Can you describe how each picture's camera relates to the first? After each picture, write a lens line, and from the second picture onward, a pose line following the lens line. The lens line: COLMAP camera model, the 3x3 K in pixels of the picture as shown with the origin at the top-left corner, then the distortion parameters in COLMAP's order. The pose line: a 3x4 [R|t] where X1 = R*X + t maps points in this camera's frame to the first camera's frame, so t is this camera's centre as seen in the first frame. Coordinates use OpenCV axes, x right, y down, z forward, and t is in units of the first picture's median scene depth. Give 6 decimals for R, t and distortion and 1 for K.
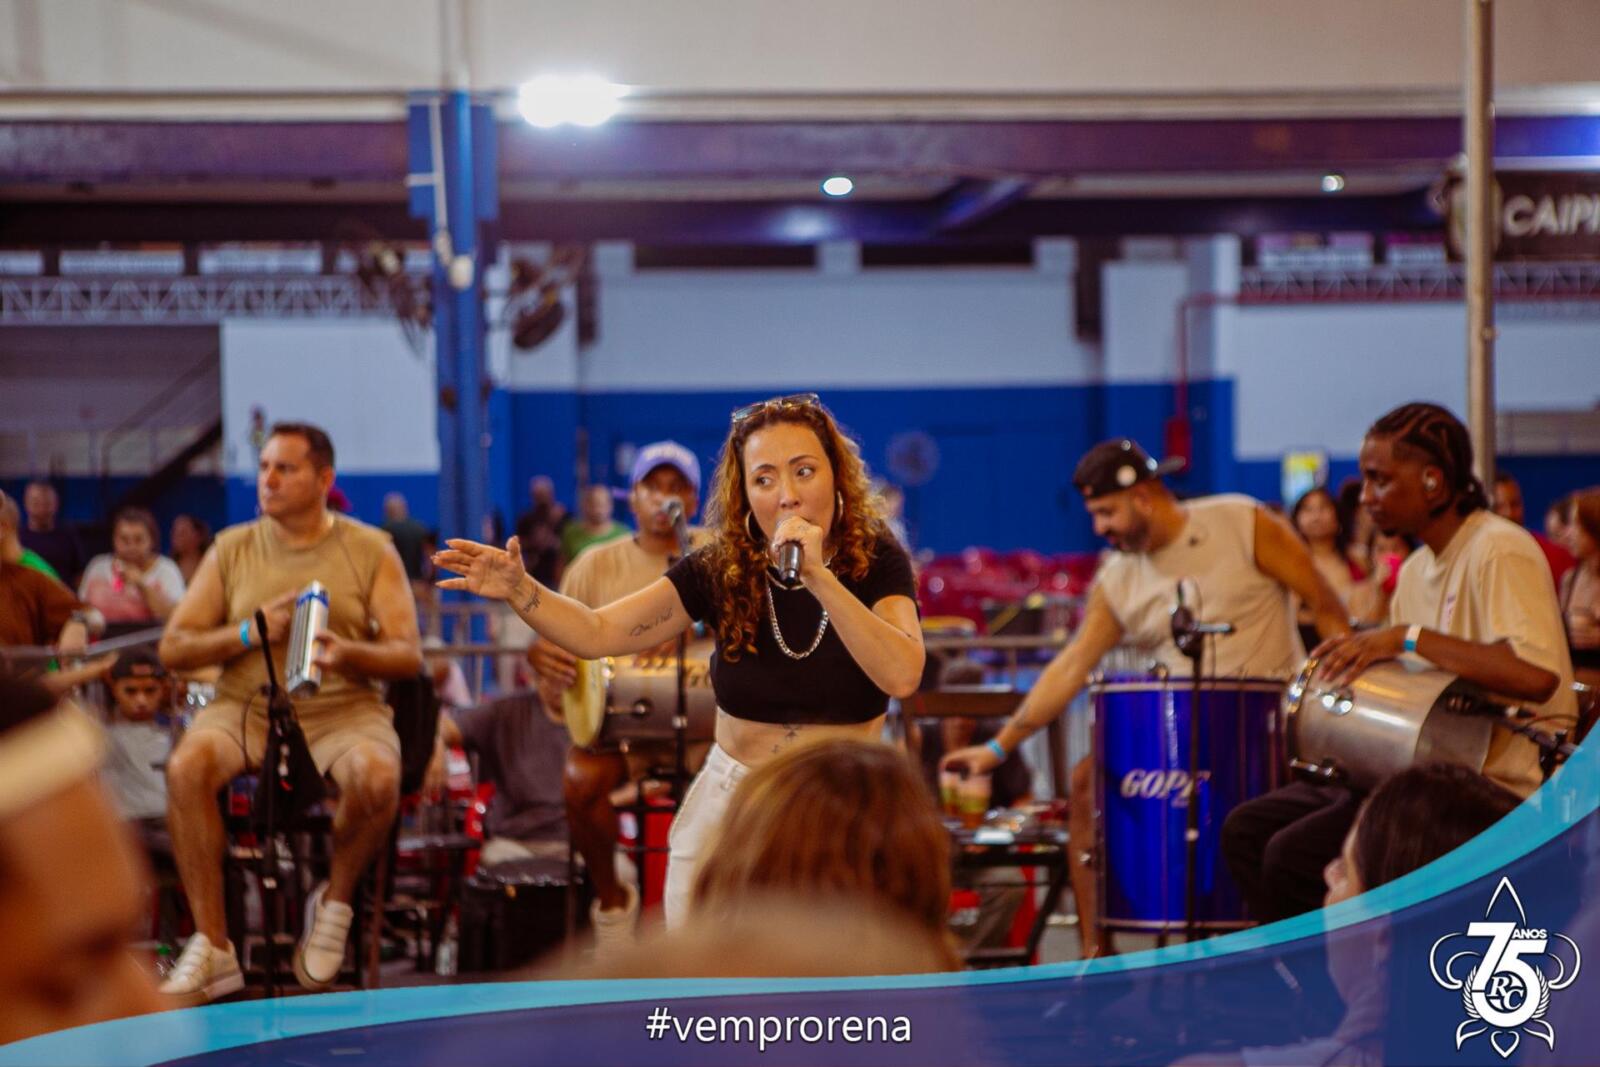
lens RADIAL K [[3244.6, 0, 800.0], [0, 3244.6, 533.5], [0, 0, 1]] dist [0.255674, 0.078552]
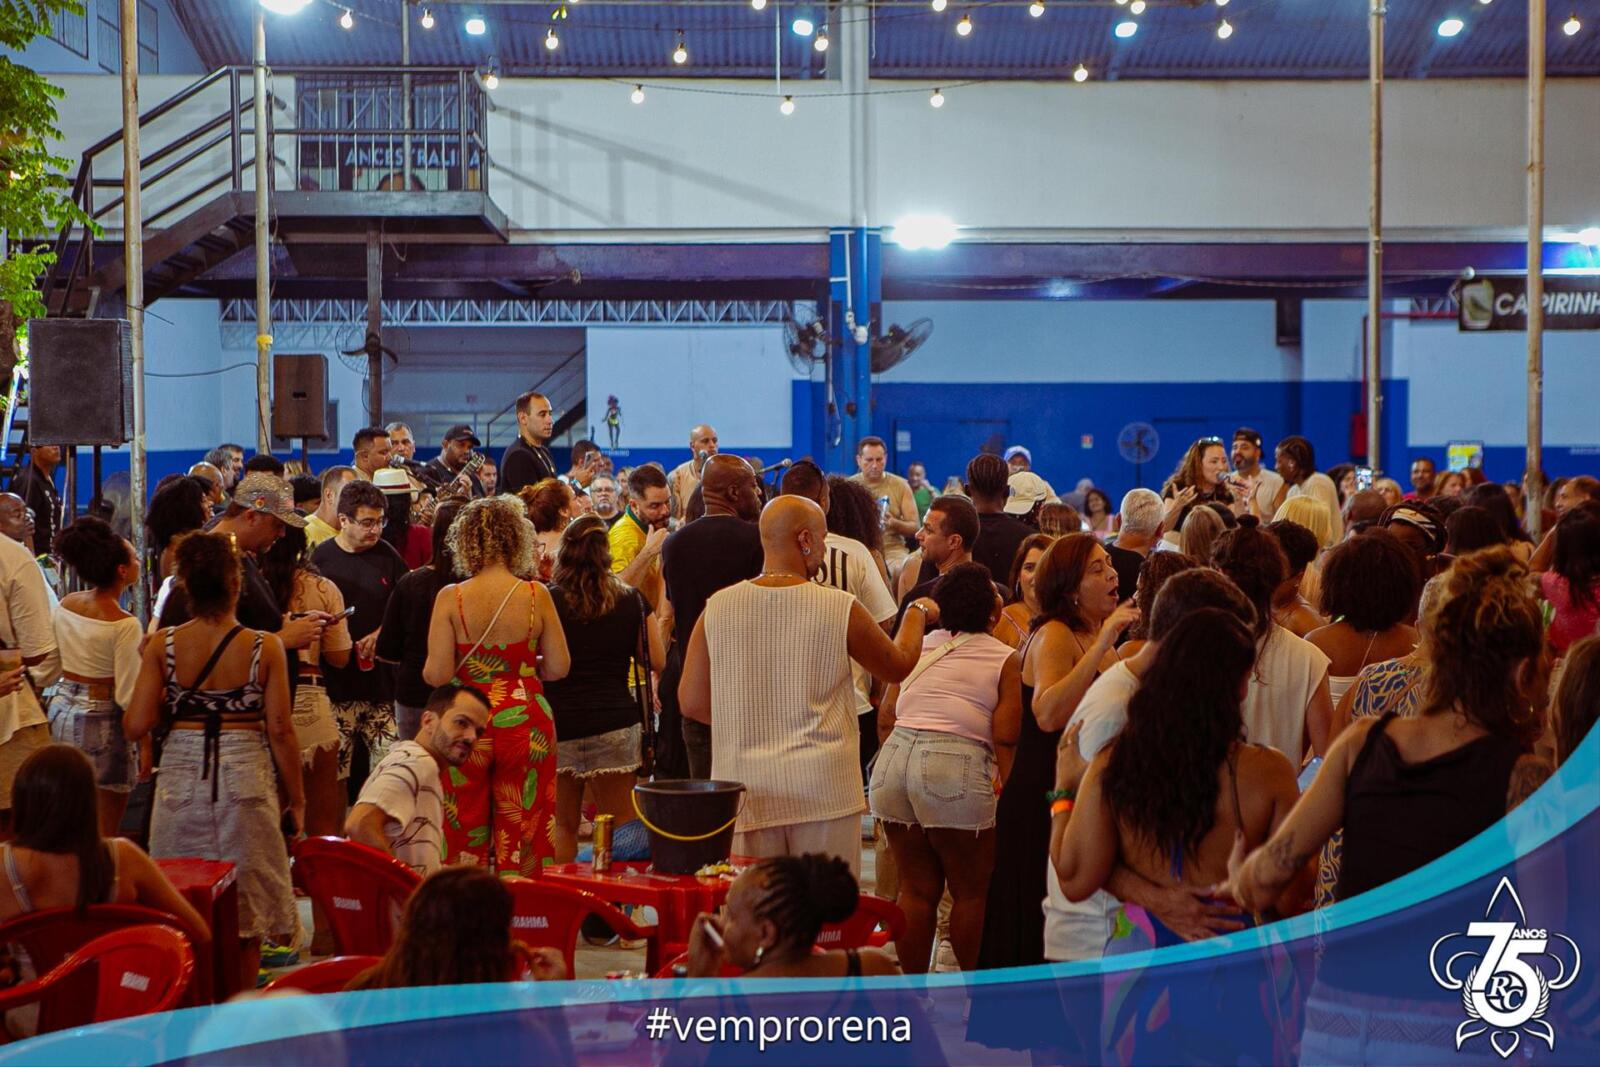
lens RADIAL K [[3244.6, 0, 800.0], [0, 3244.6, 533.5], [0, 0, 1]] dist [0.255674, 0.078552]
pose [[0.997296, 0.016306, -0.071654, -0.012366], [-0.015752, 0.999842, 0.008295, 0.009684], [0.071778, -0.007144, 0.997395, -0.673840]]
